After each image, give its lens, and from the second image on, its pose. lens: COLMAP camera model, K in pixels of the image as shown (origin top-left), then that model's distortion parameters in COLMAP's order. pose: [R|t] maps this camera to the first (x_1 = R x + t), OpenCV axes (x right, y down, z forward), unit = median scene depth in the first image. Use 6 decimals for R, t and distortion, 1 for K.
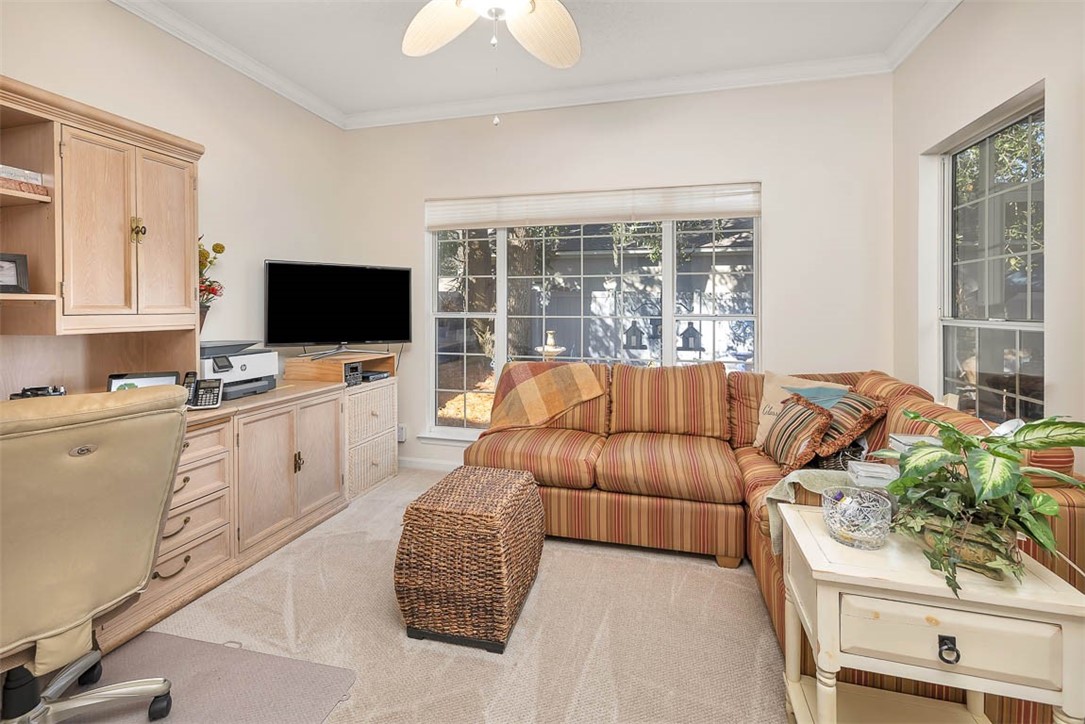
lens RADIAL K [[476.4, 0, 543.3], [0, 476.4, 309.5], [0, 0, 1]] dist [-0.001532, 0.000107]
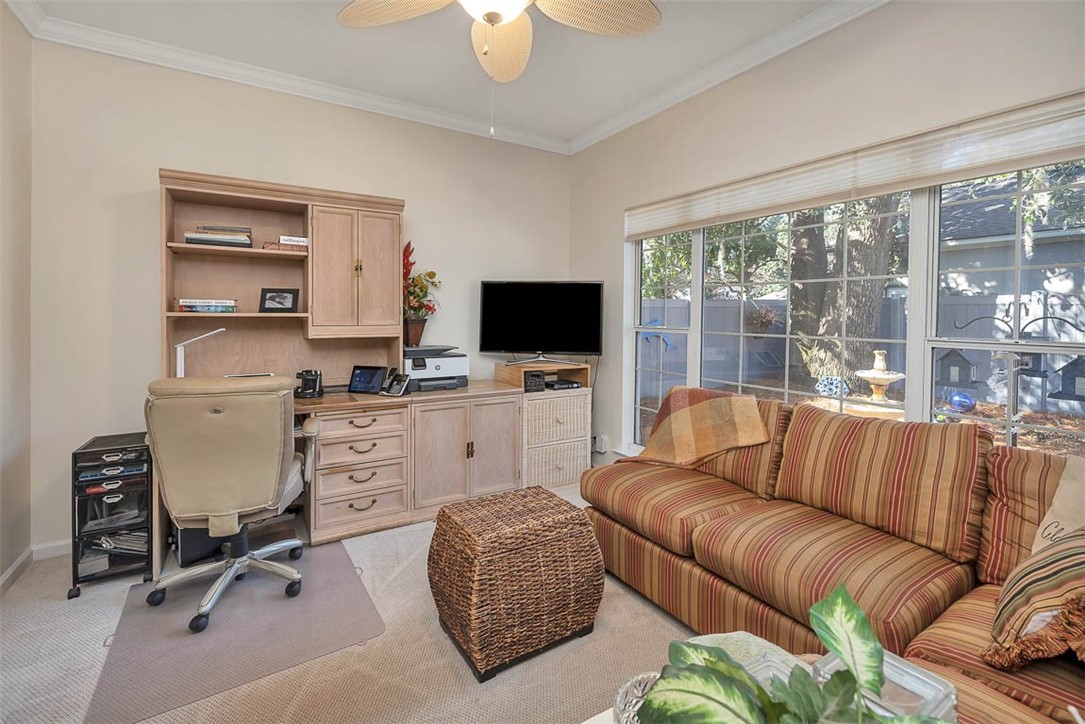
lens RADIAL K [[476.3, 0, 540.9], [0, 476.3, 324.9], [0, 0, 1]] dist [-0.000685, 0.000712]
pose [[0.724432, 0.018900, -0.689087, 0.418169], [-0.007580, 0.999782, 0.019452, -0.018552], [0.689305, -0.008868, 0.724417, 0.244182]]
